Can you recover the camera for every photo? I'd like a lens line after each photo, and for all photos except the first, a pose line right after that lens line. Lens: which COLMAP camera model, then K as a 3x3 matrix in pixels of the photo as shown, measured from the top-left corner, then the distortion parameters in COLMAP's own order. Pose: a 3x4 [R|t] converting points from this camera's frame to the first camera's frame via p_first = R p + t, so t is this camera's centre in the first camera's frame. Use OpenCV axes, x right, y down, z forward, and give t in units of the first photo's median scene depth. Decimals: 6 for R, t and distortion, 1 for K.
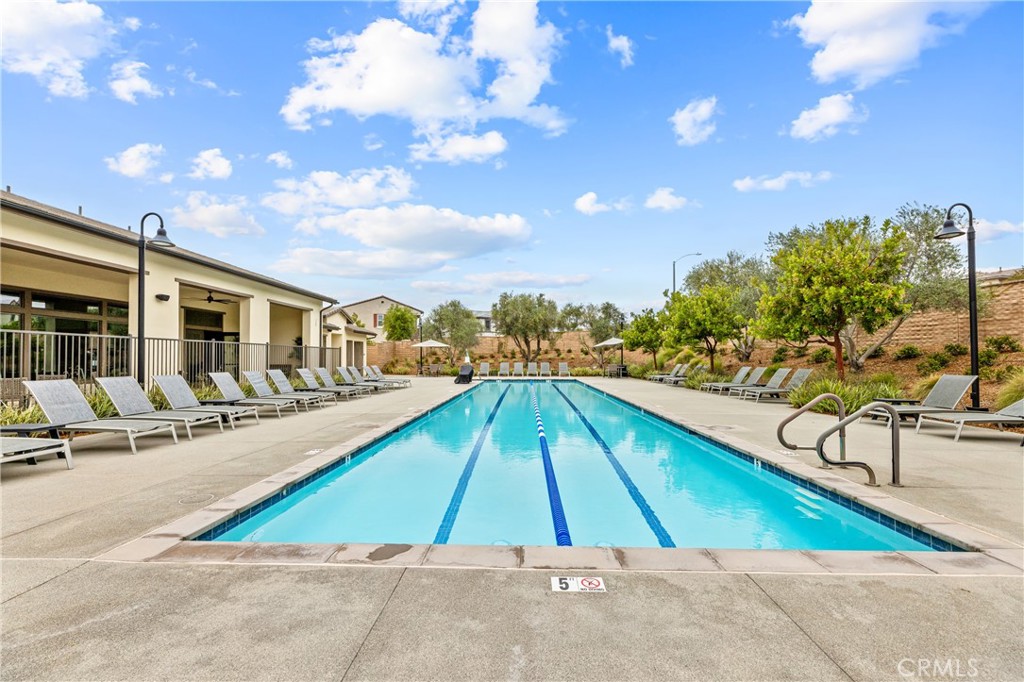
lens RADIAL K [[425.1, 0, 512.0], [0, 425.1, 341.0], [0, 0, 1]] dist [-0.000831, -0.000185]
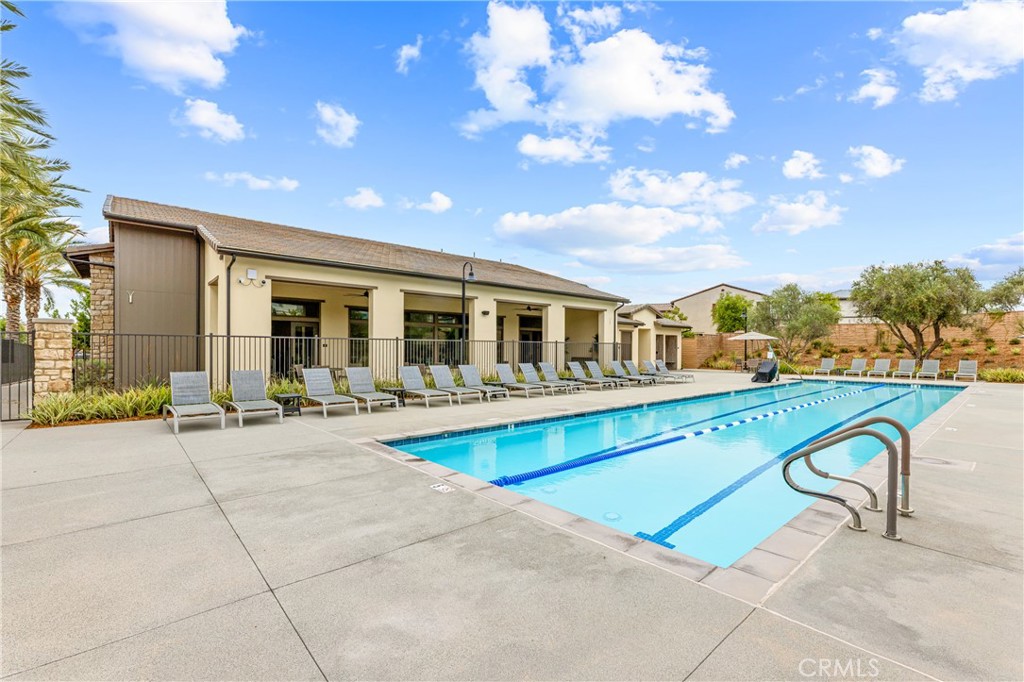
lens RADIAL K [[443.5, 0, 512.0], [0, 443.5, 341.0], [0, 0, 1]] dist [-0.000236, 0.000006]
pose [[0.690358, -0.009469, -0.723406, 0.169099], [0.025482, 0.999612, 0.011233, -0.008129], [0.723019, -0.026189, 0.690331, -0.009931]]
